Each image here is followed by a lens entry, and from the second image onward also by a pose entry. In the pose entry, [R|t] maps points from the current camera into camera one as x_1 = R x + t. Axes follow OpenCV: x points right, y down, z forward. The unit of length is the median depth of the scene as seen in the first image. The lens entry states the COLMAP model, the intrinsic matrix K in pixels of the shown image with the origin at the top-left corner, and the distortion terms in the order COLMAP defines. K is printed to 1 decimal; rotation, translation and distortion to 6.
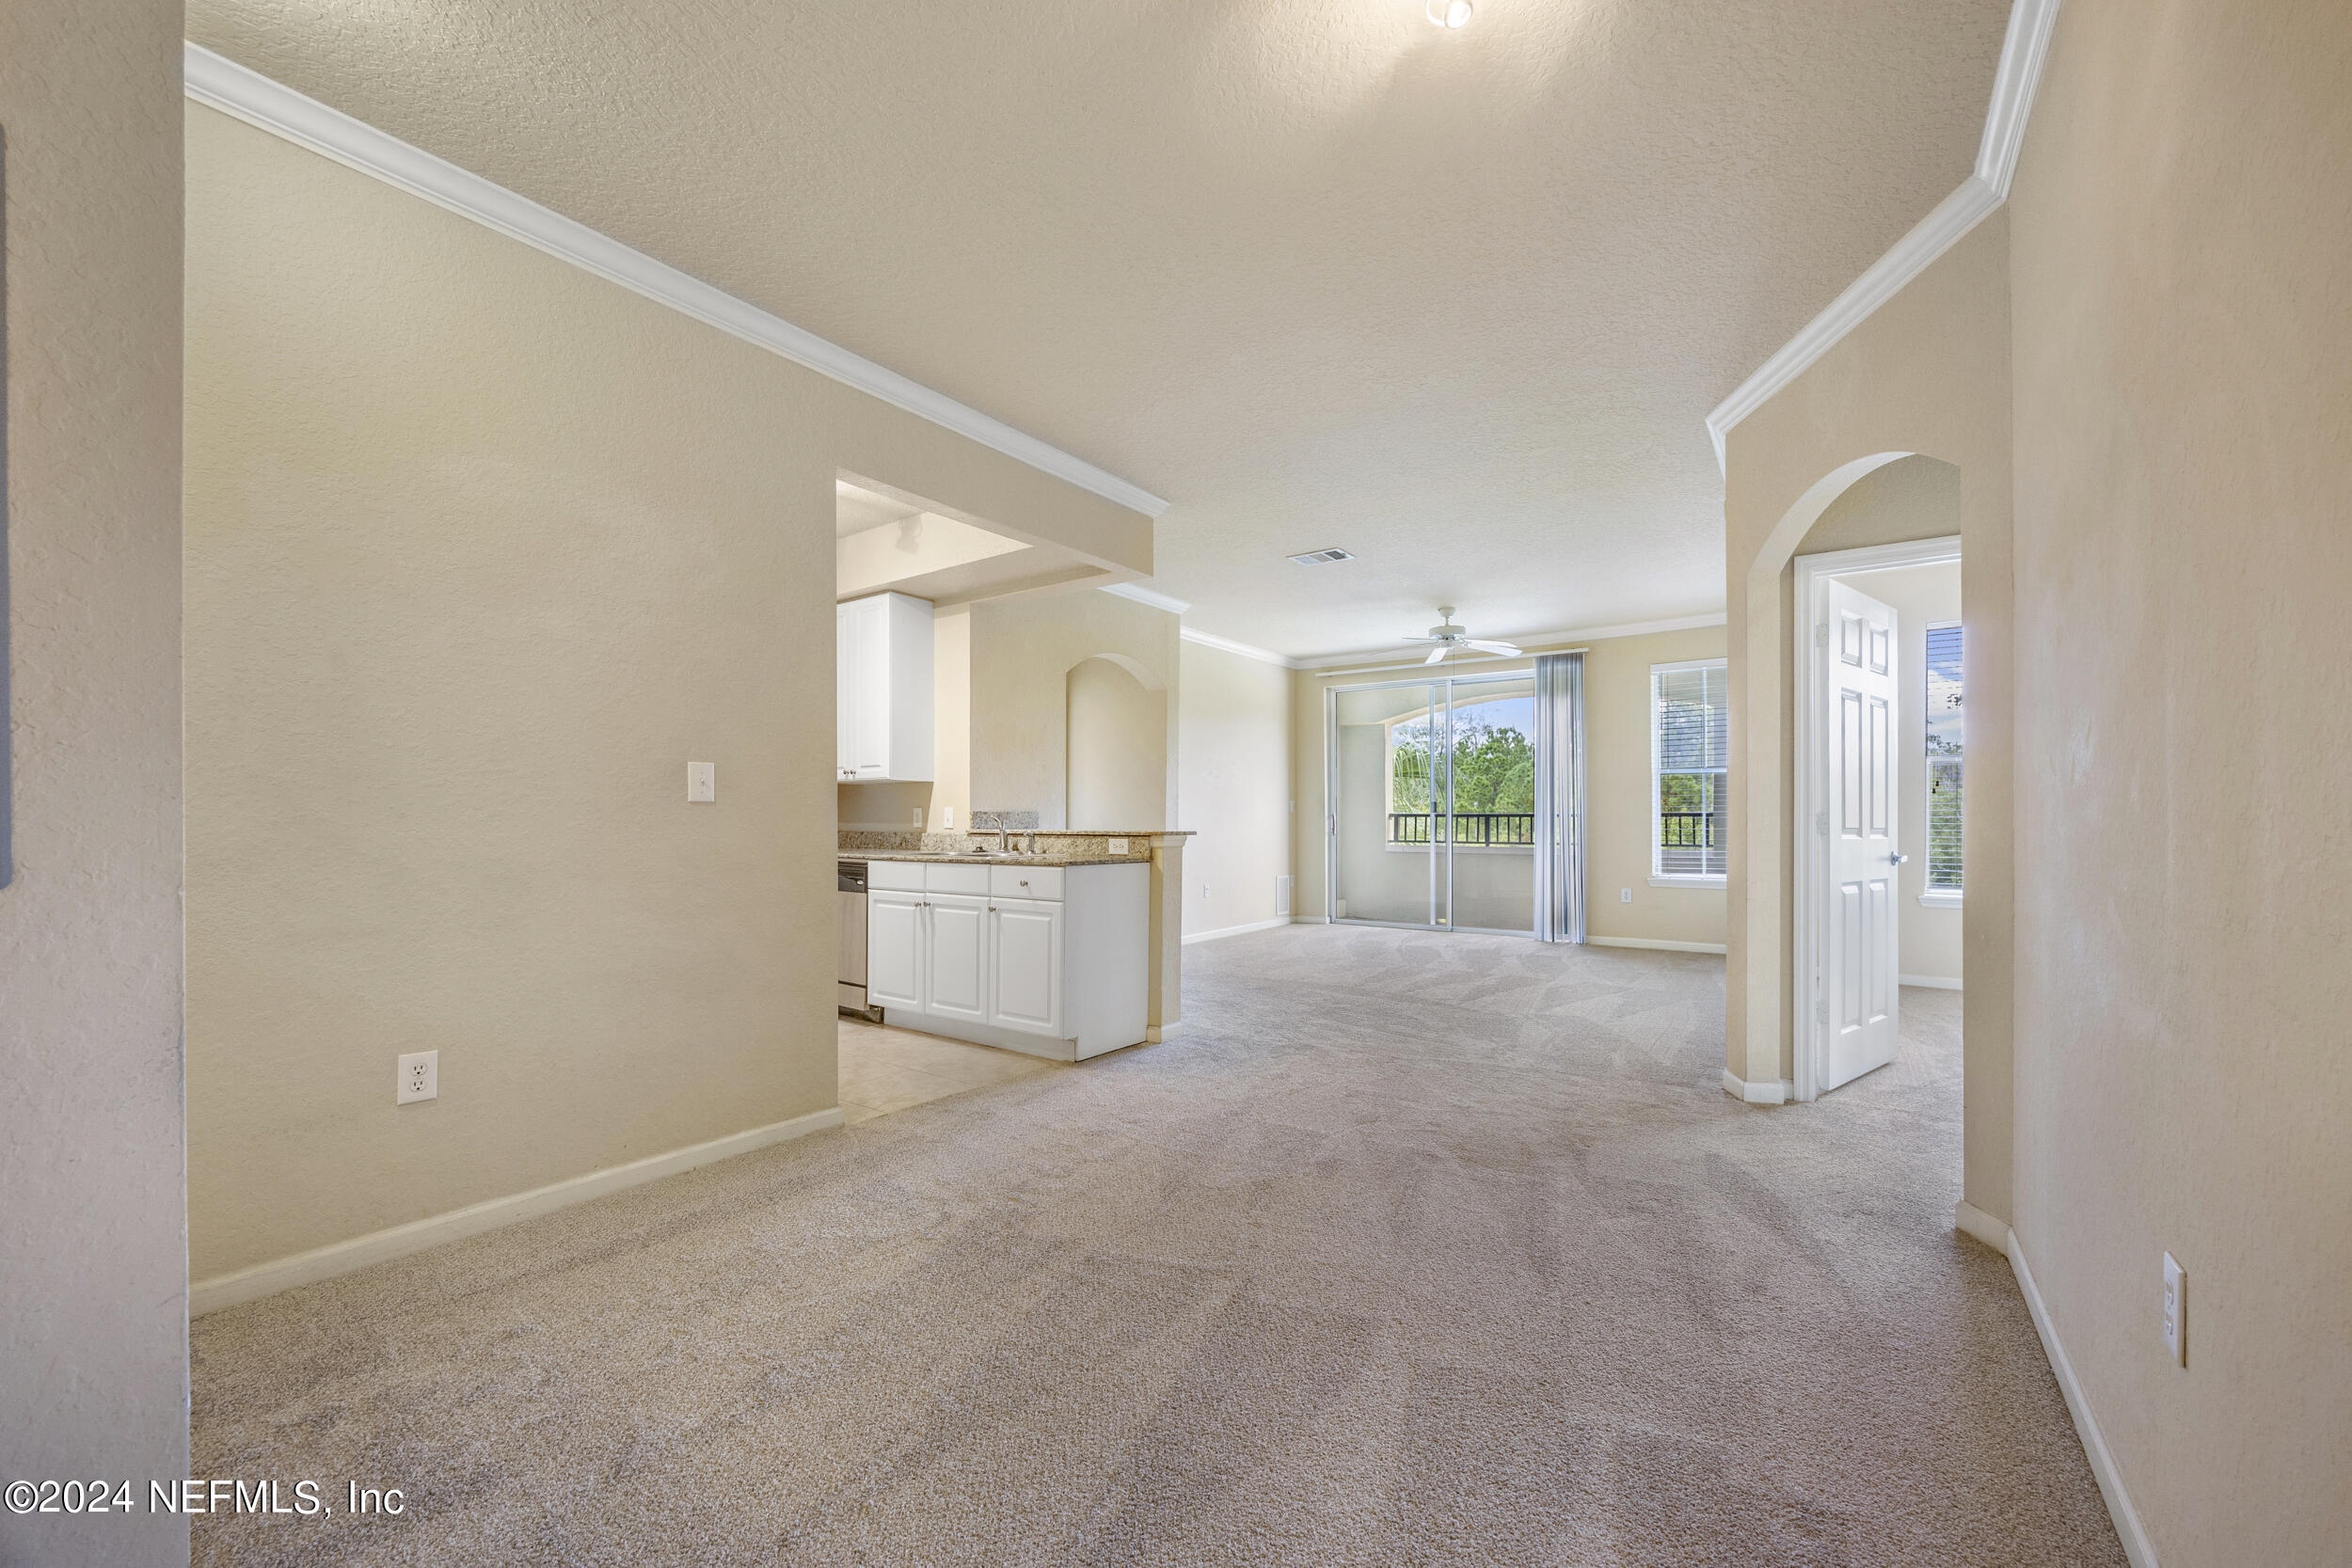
lens RADIAL K [[904.5, 0, 1170.5], [0, 904.5, 808.6], [0, 0, 1]] dist [-0.000364, 0.000248]
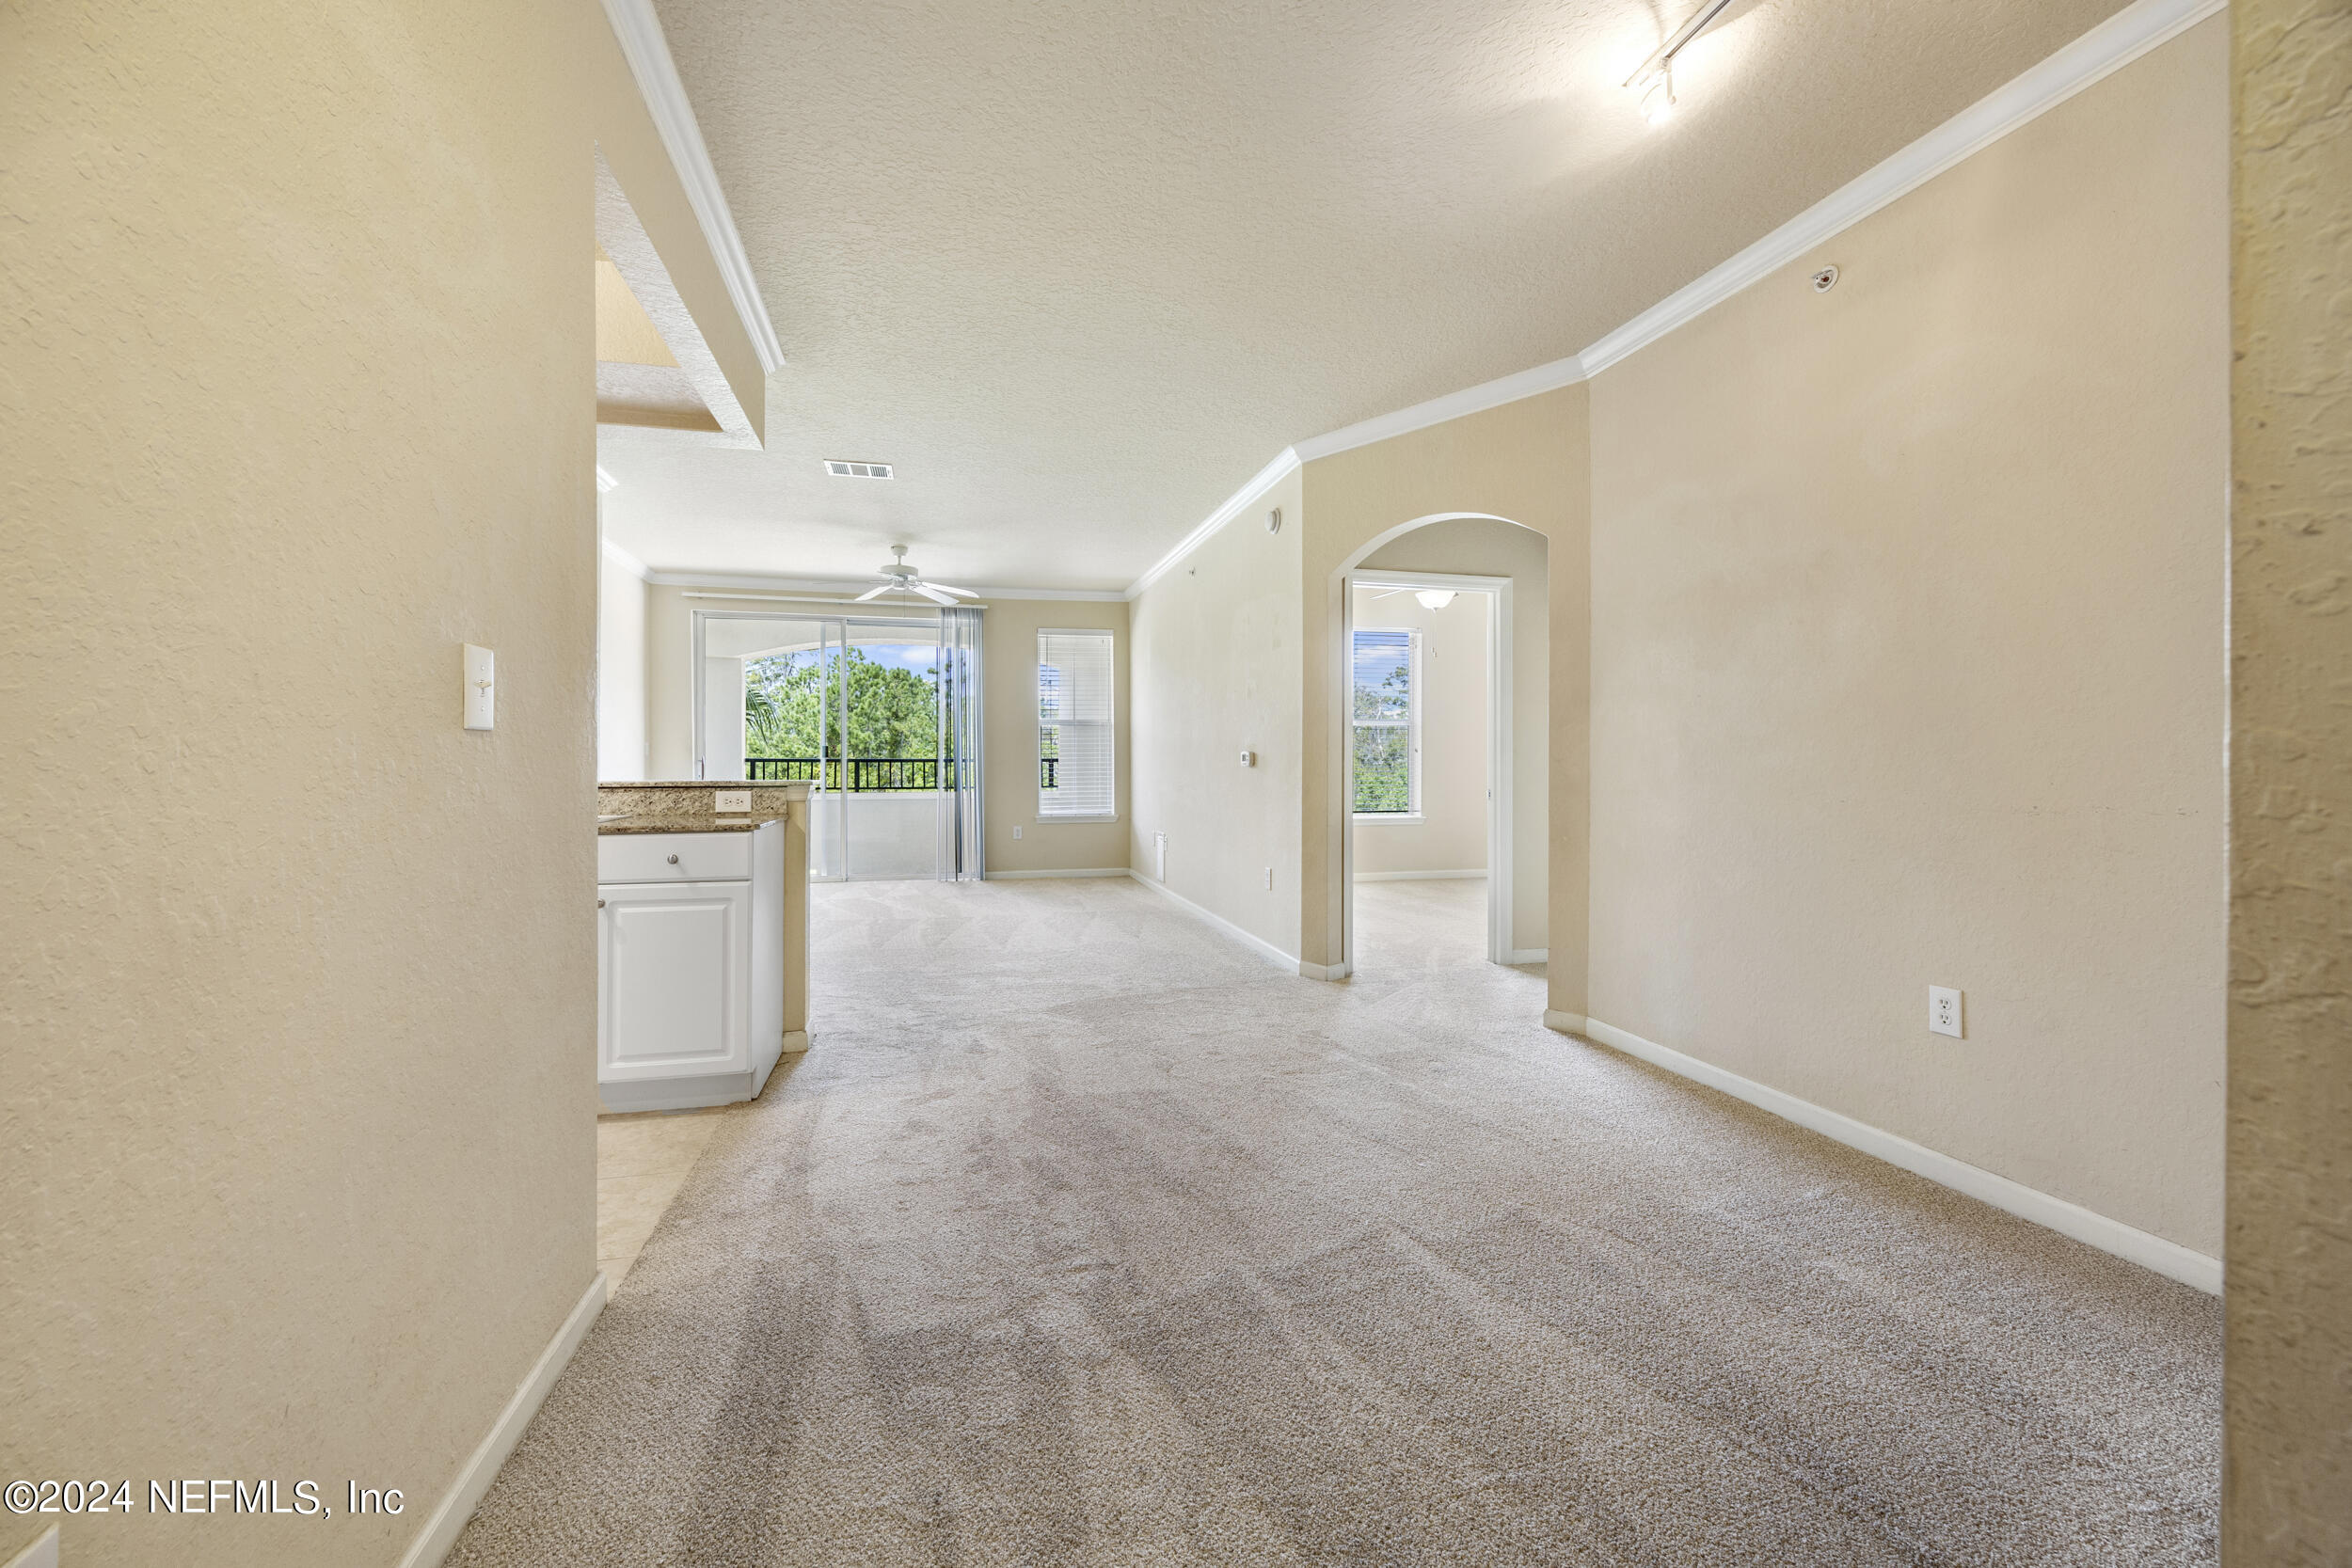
lens RADIAL K [[904.5, 0, 1123.6], [0, 904.5, 759.3], [0, 0, 1]] dist [-0.000364, 0.000248]
pose [[0.667597, 0.002940, 0.744517, -0.257576], [-0.008638, 0.999955, 0.003796, 0.000868], [-0.744473, -0.008965, 0.667593, 0.170443]]
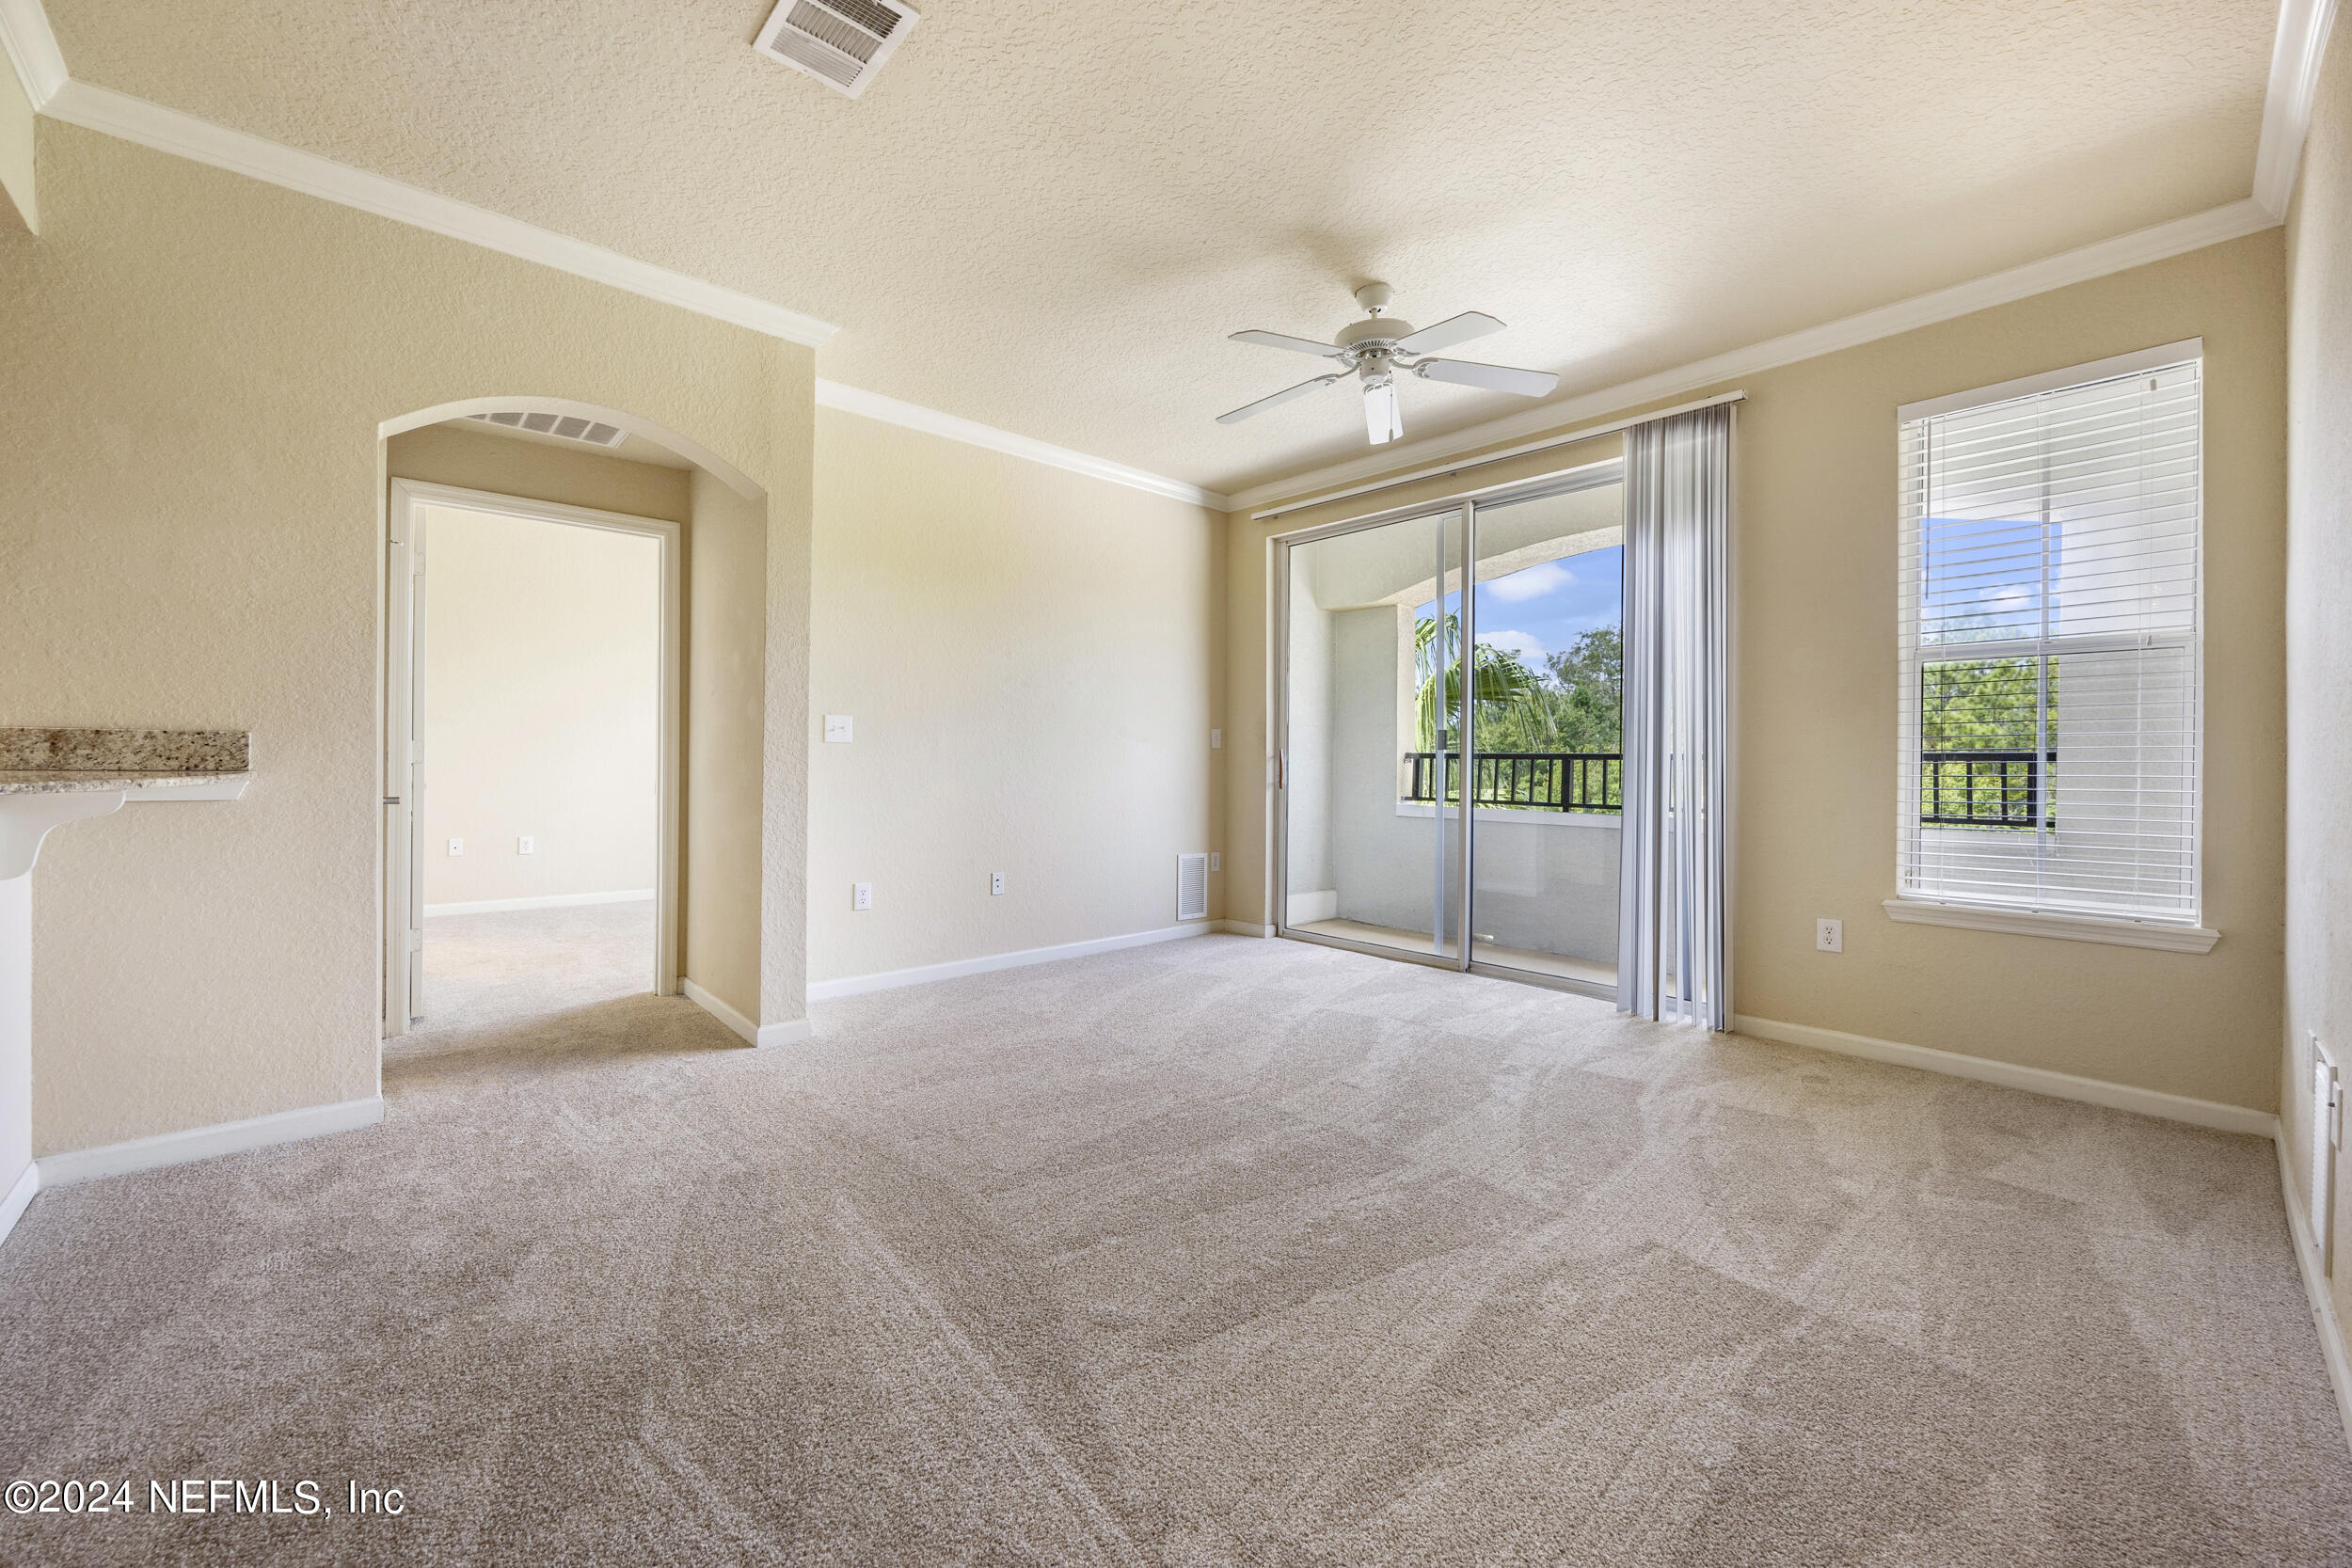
lens RADIAL K [[904.5, 0, 1104.1], [0, 904.5, 777.7], [0, 0, 1]] dist [-0.000364, 0.000248]
pose [[0.972380, 0.006111, -0.233323, 0.283406], [-0.000494, 0.999709, 0.024126, 0.010641], [0.233402, -0.023345, 0.972100, 0.530609]]
